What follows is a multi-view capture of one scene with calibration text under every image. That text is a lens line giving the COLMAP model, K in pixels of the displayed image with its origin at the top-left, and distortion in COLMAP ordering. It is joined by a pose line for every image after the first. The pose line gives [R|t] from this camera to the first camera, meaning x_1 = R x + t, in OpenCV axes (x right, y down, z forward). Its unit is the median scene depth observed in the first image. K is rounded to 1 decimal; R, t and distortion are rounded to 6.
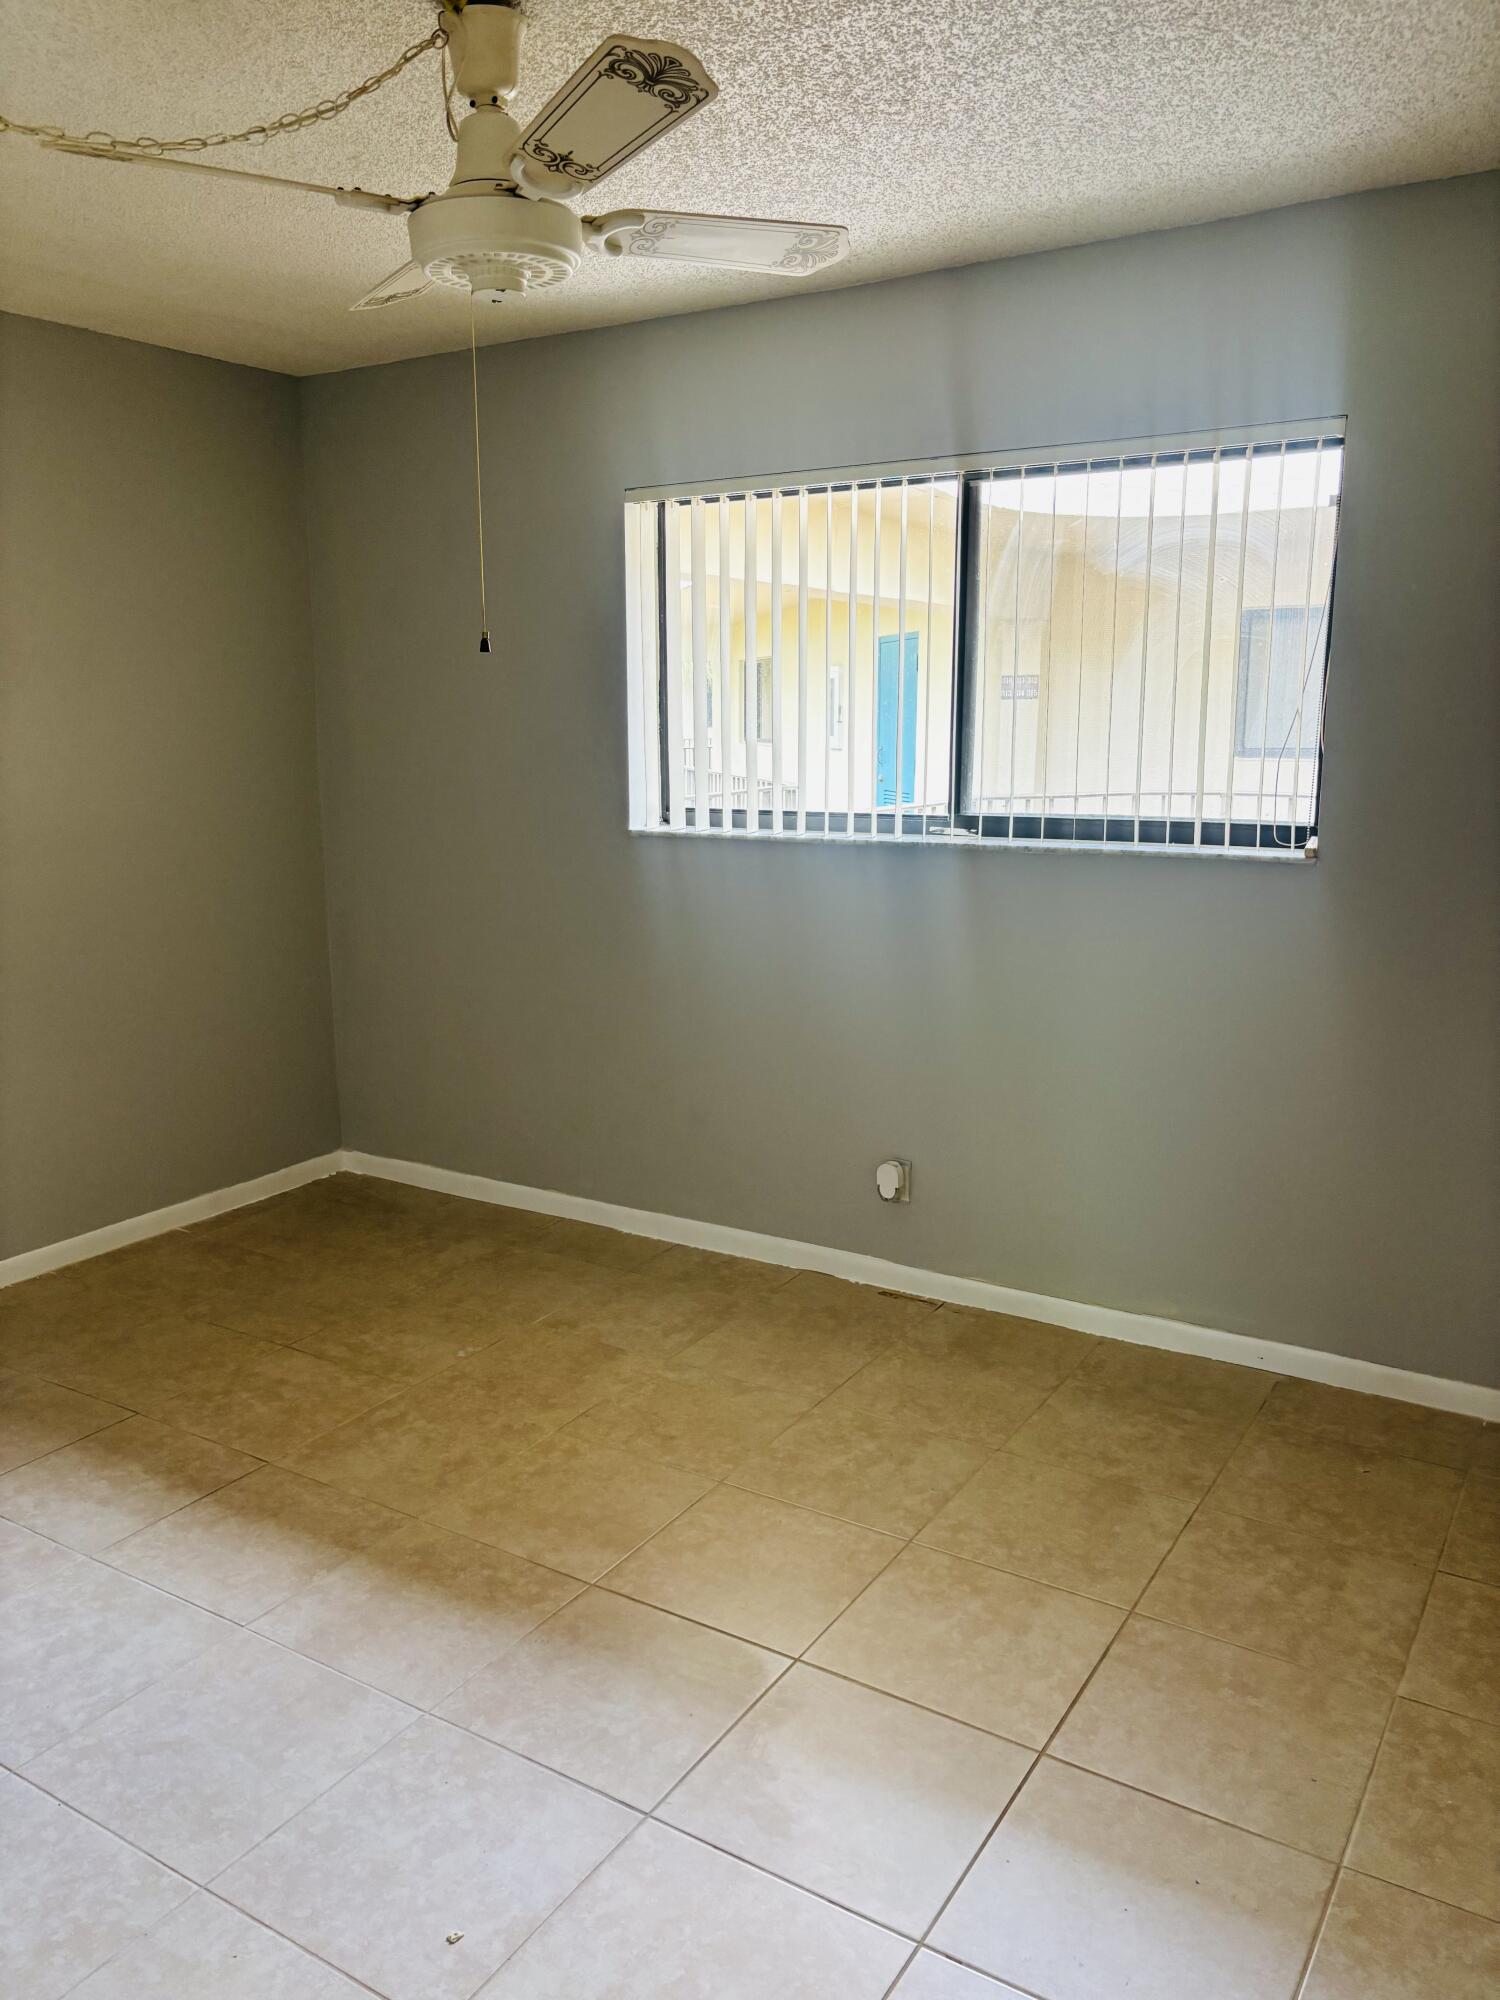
lens RADIAL K [[1508.4, 0, 748.0], [0, 1508.4, 1007.3], [0, 0, 1]] dist [0.022337, -0.021706]
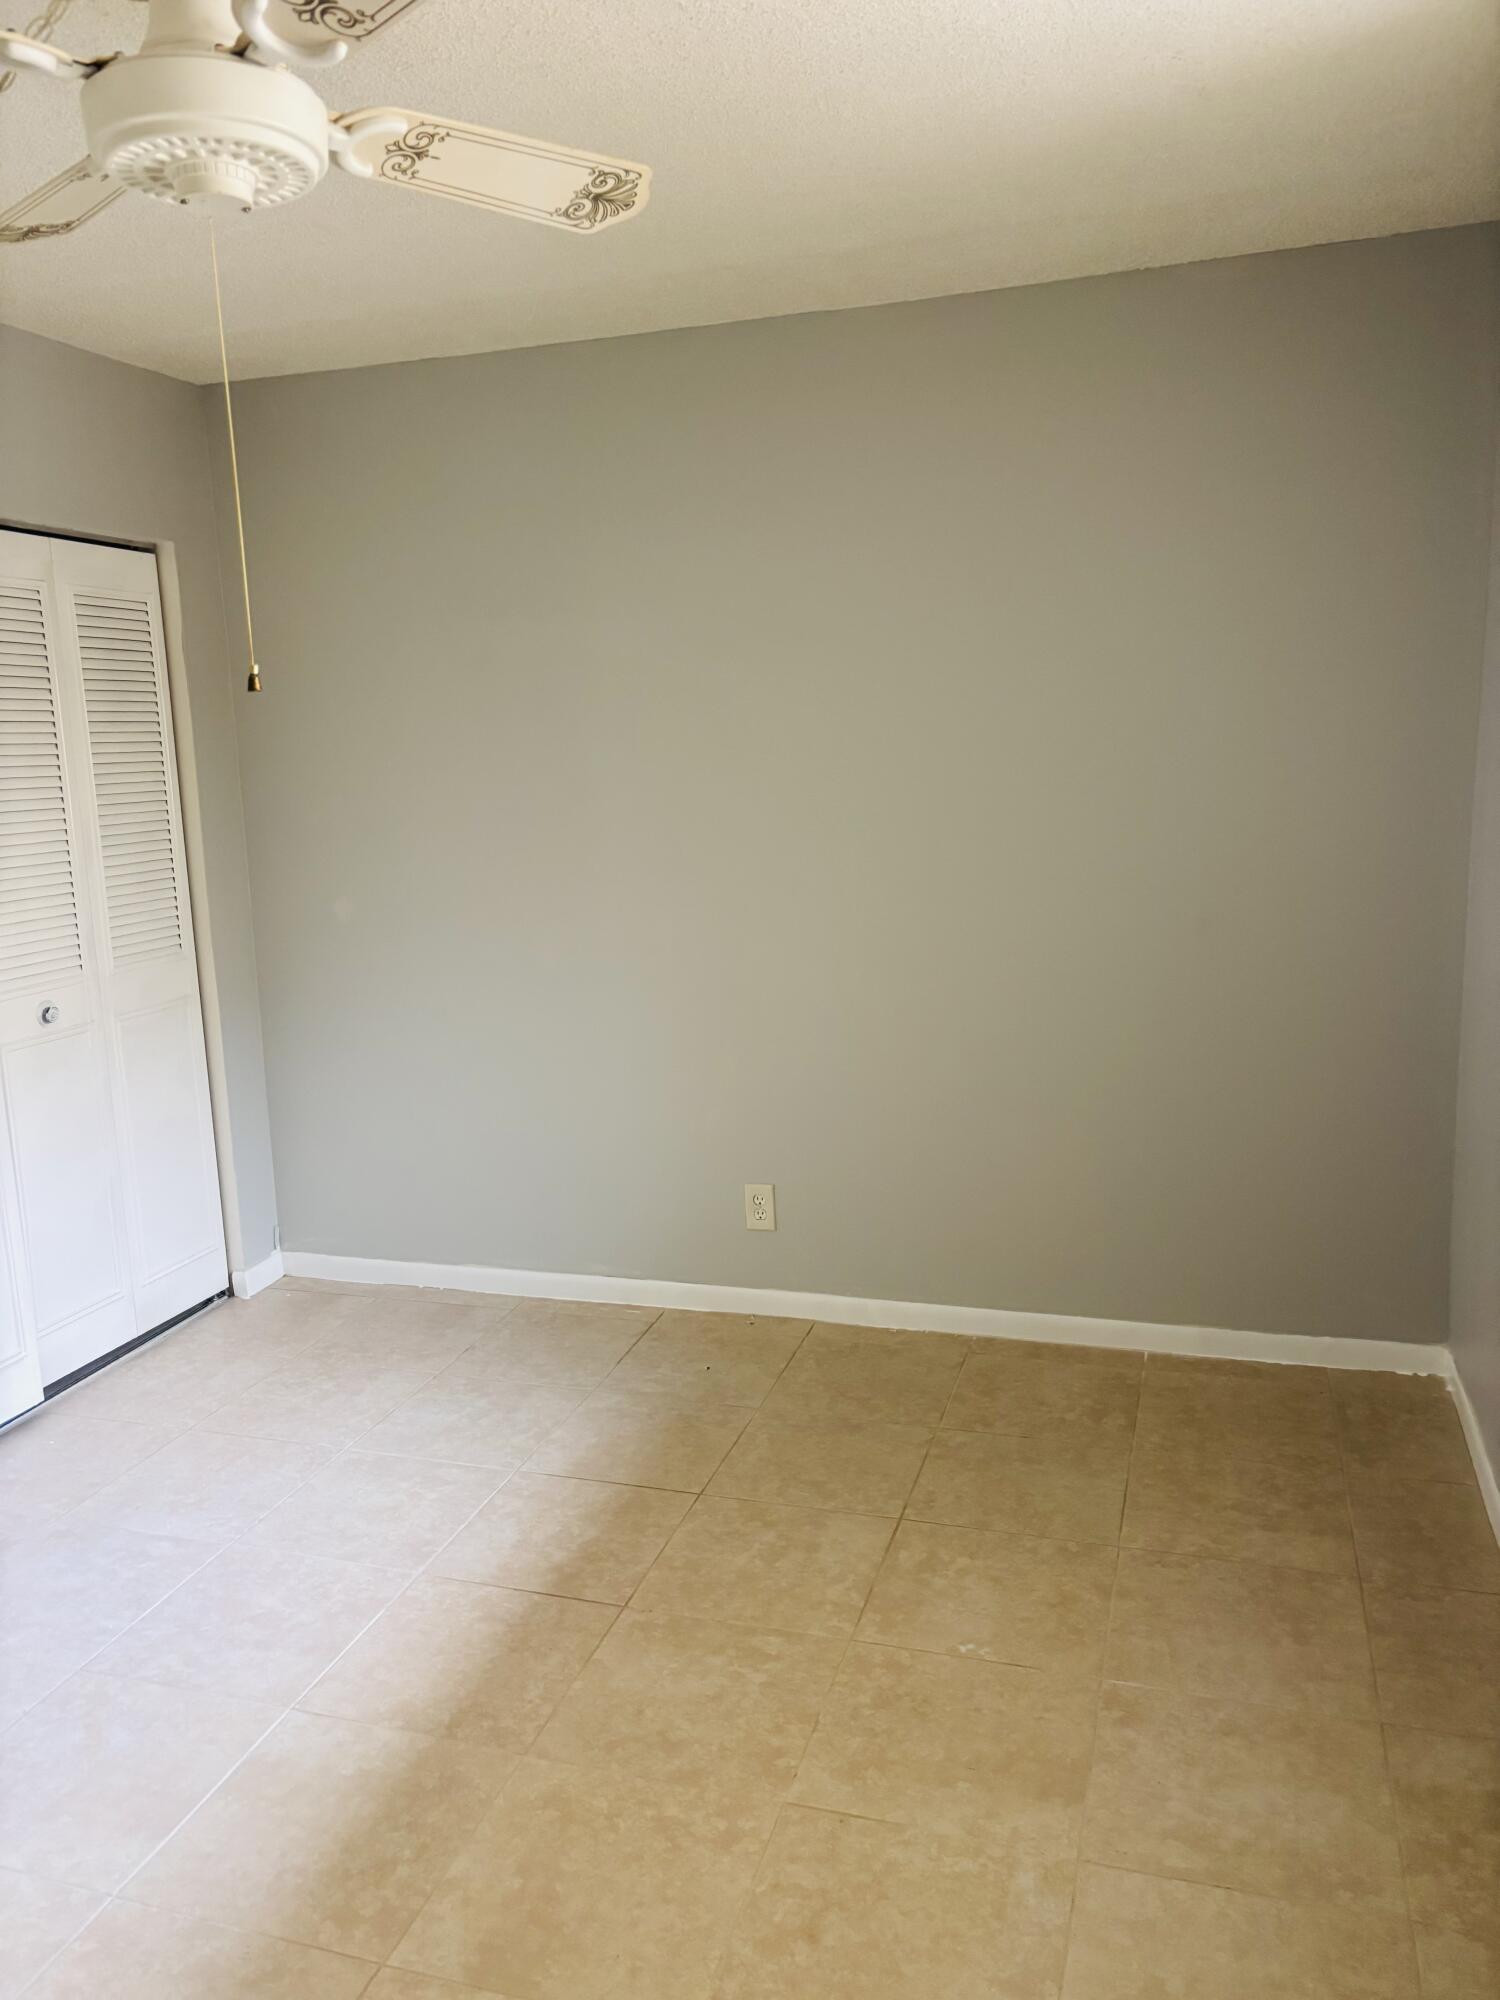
lens RADIAL K [[1508.4, 0, 761.9], [0, 1508.4, 1002.4], [0, 0, 1]] dist [0.022337, -0.021706]
pose [[0.228169, 0.154202, -0.961333, 0.423923], [-0.146121, 0.981619, 0.122775, -0.139915], [0.962594, 0.112458, 0.246507, 0.707890]]
